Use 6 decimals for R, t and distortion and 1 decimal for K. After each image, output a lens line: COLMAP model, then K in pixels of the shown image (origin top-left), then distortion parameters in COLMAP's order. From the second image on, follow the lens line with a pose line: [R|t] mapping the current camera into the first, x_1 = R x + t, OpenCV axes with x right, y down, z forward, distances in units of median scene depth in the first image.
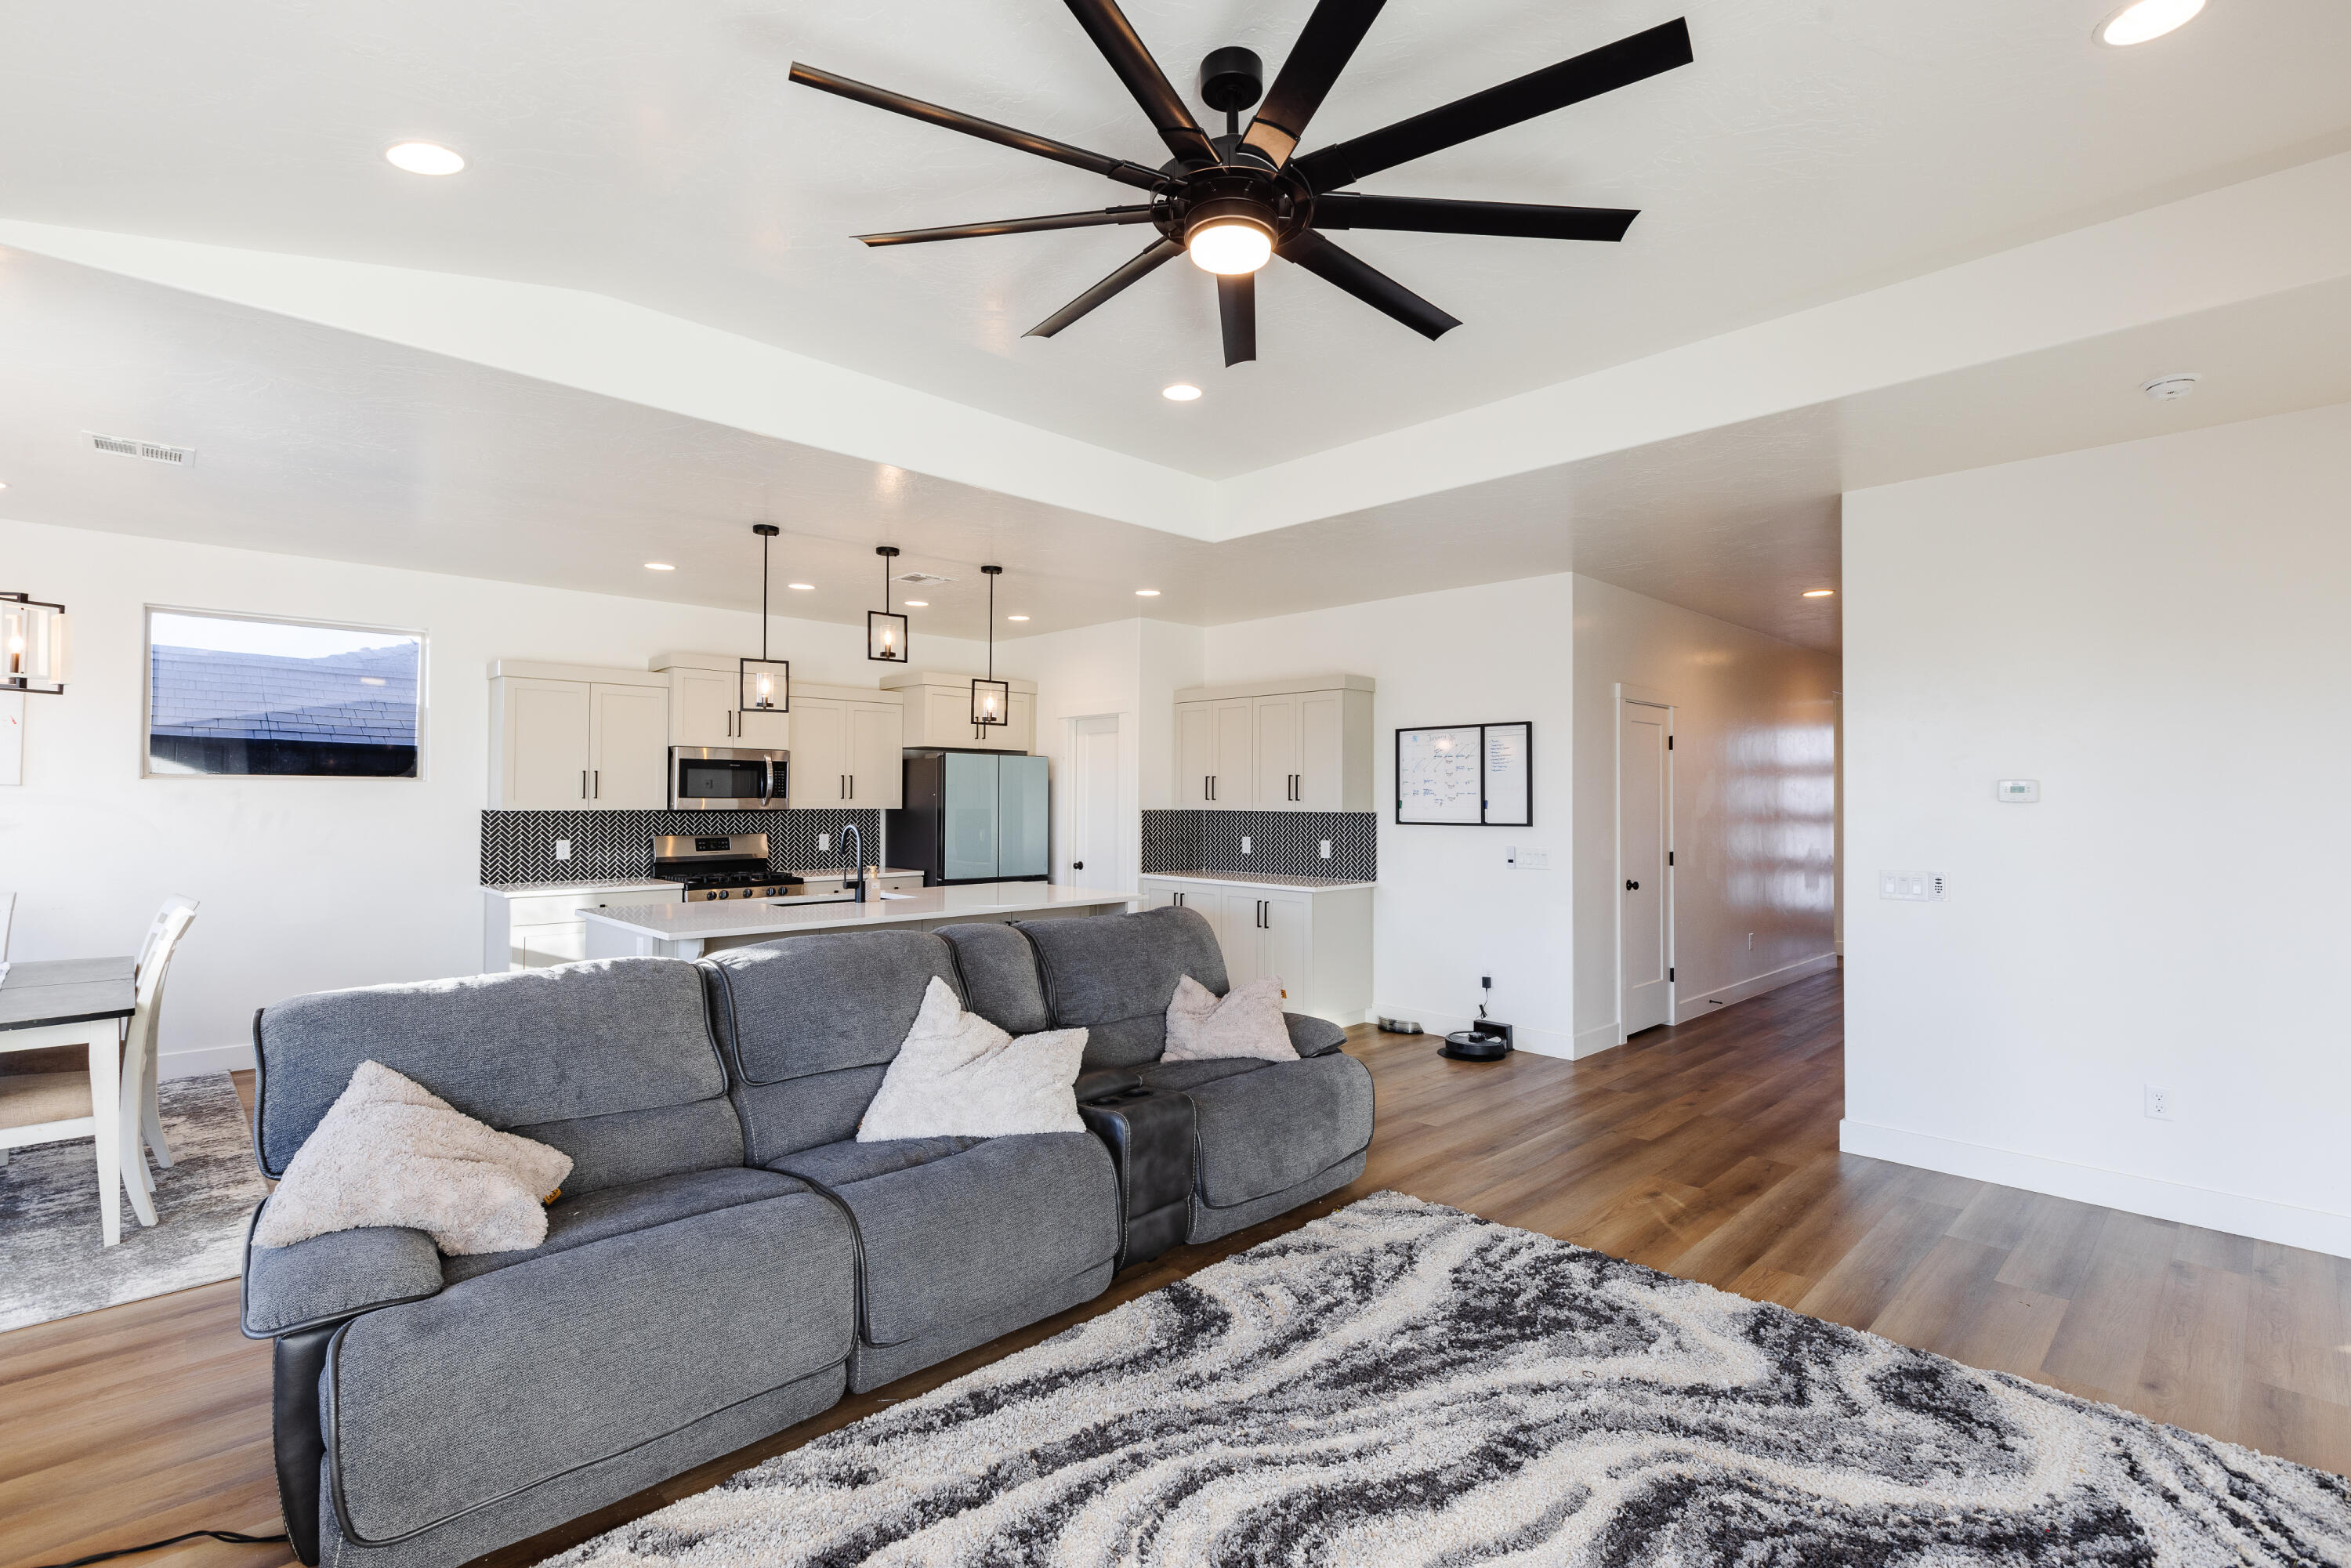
lens RADIAL K [[975.0, 0, 1169.9], [0, 975.0, 769.2], [0, 0, 1]] dist [-0.001212, -0.000161]
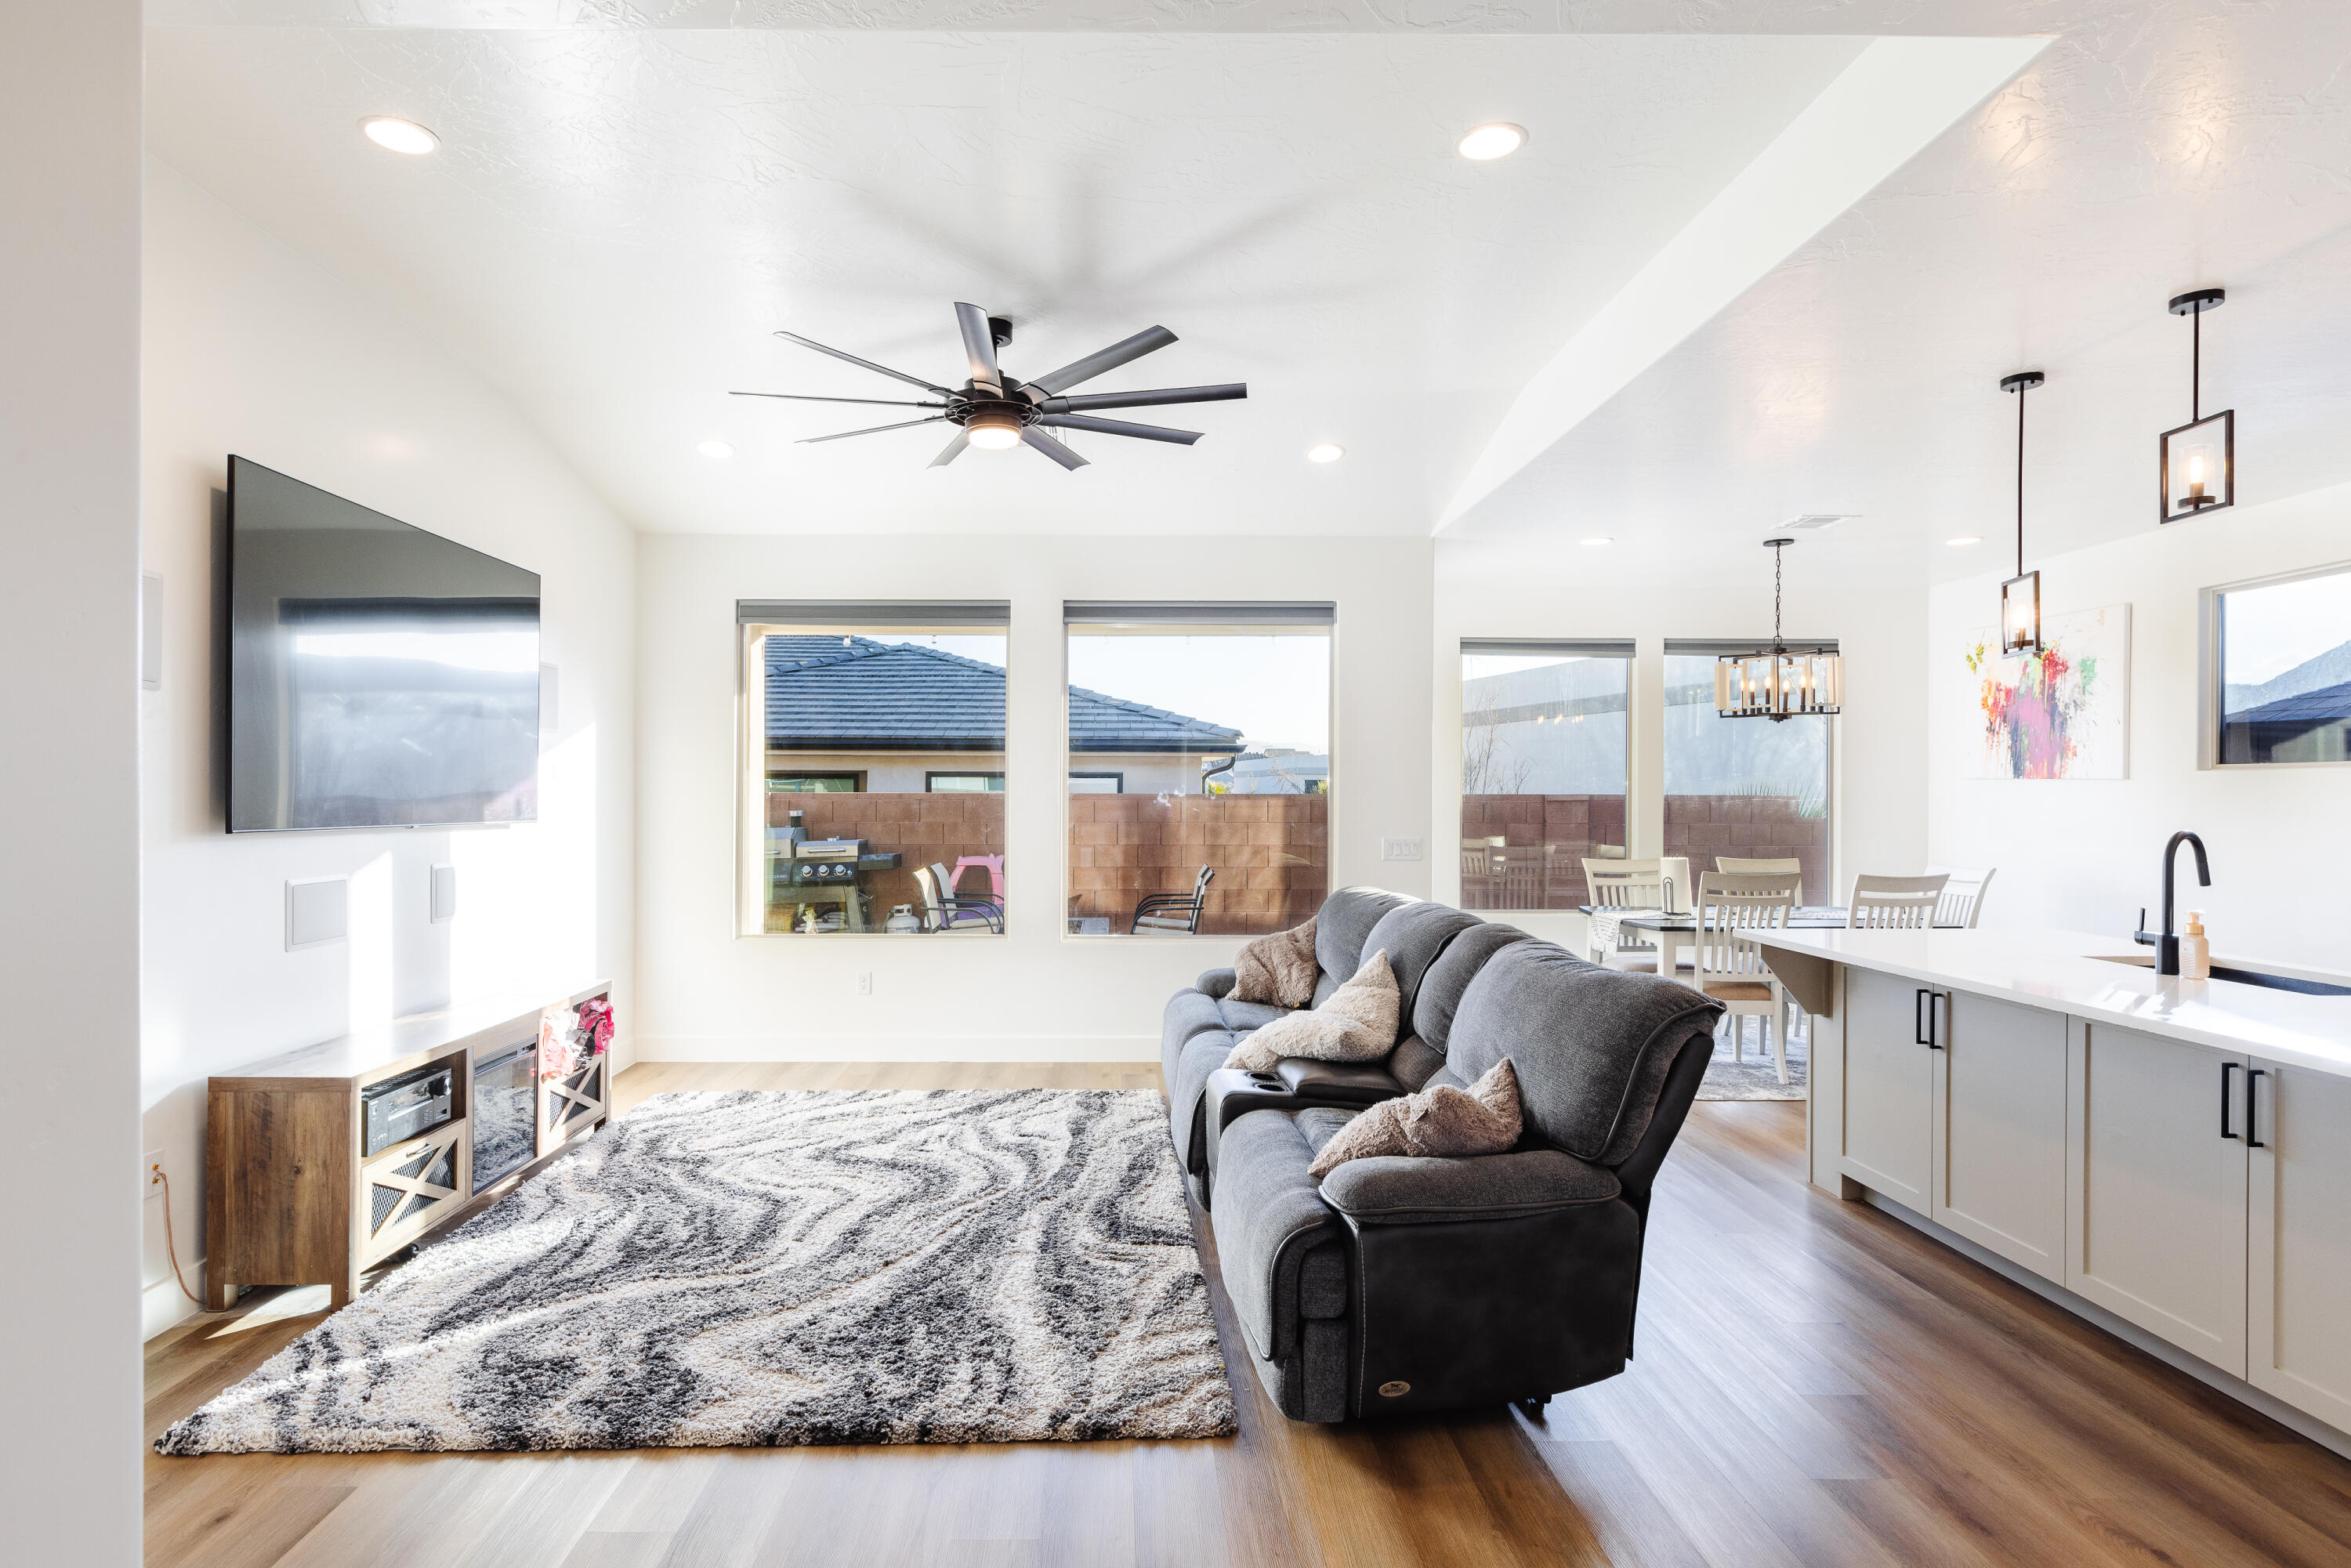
lens RADIAL K [[1273.1, 0, 1105.2], [0, 1273.1, 807.8], [0, 0, 1]] dist [-0.007205, -0.001822]
pose [[-0.684173, 0.003221, -0.729313, 0.475688], [0.017309, 0.999780, -0.011822, 0.033223], [0.729115, -0.020712, -0.684078, 0.838600]]
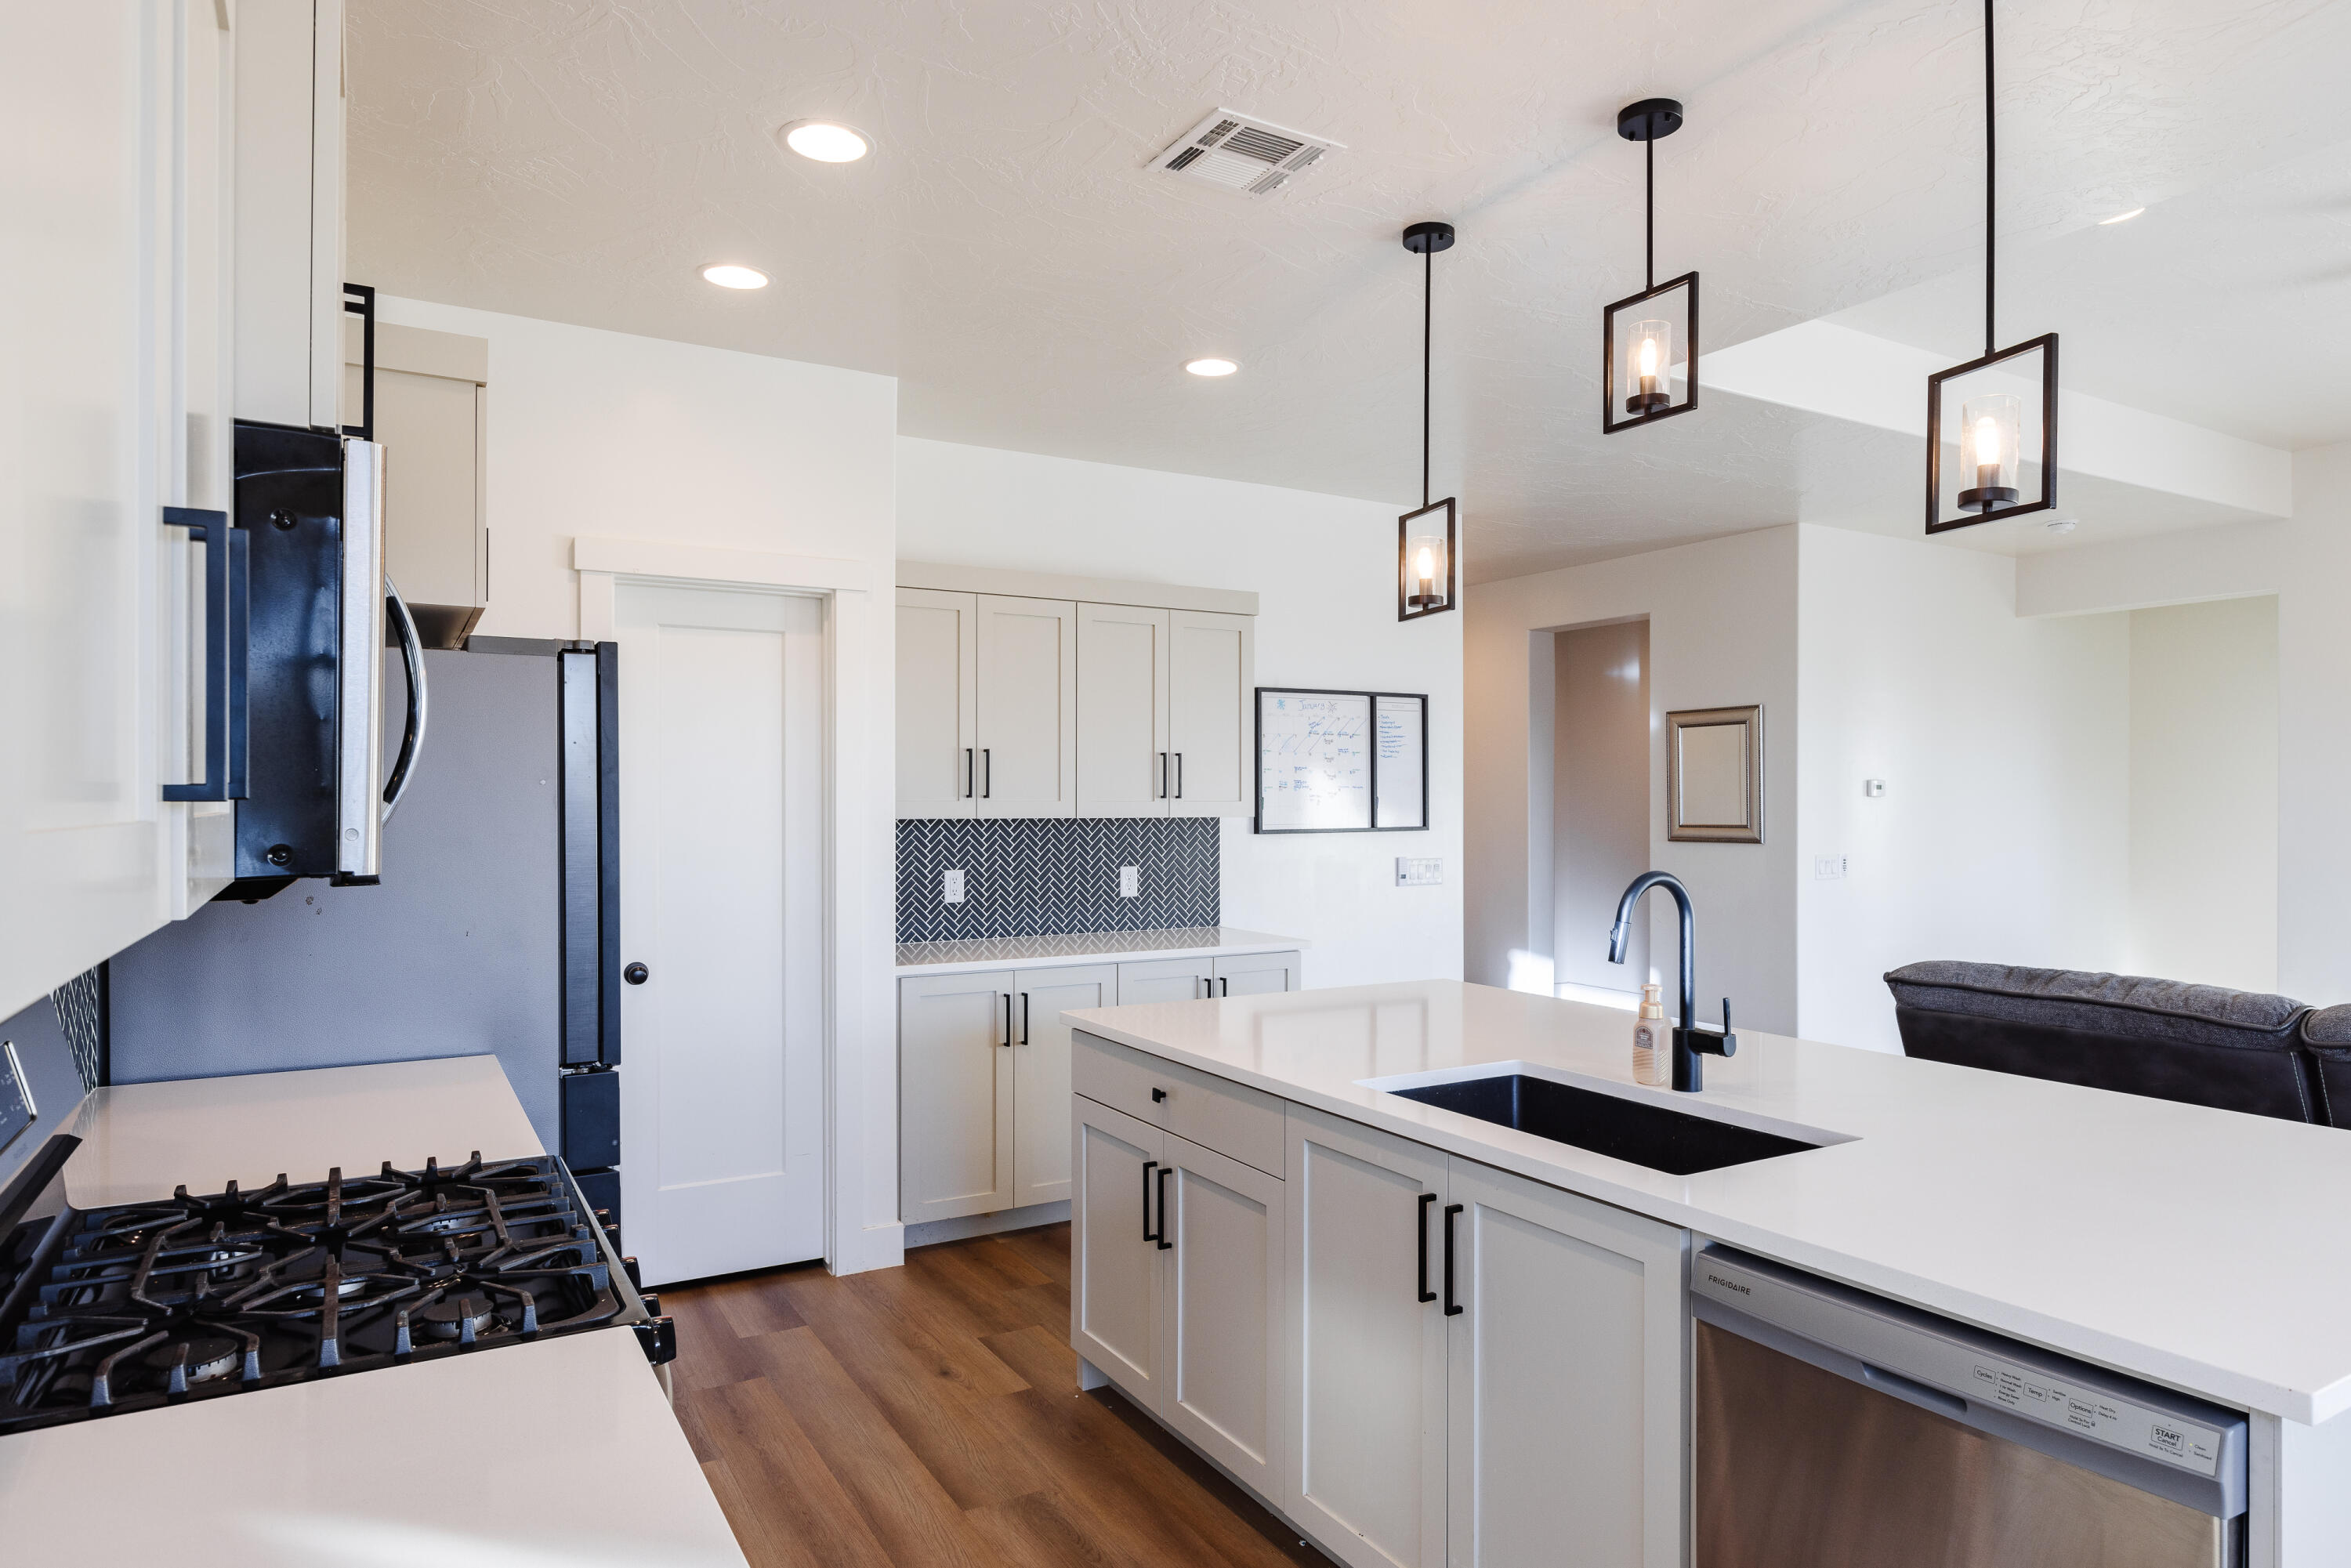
lens RADIAL K [[1371.8, 0, 1176.9], [0, 1371.8, 790.3], [0, 0, 1]] dist [-0.005783, -0.000468]
pose [[0.260516, 0.001844, 0.965468, -0.677706], [-0.030091, 0.999528, 0.006211, 0.023986], [-0.965000, -0.030670, 0.260449, 0.832264]]
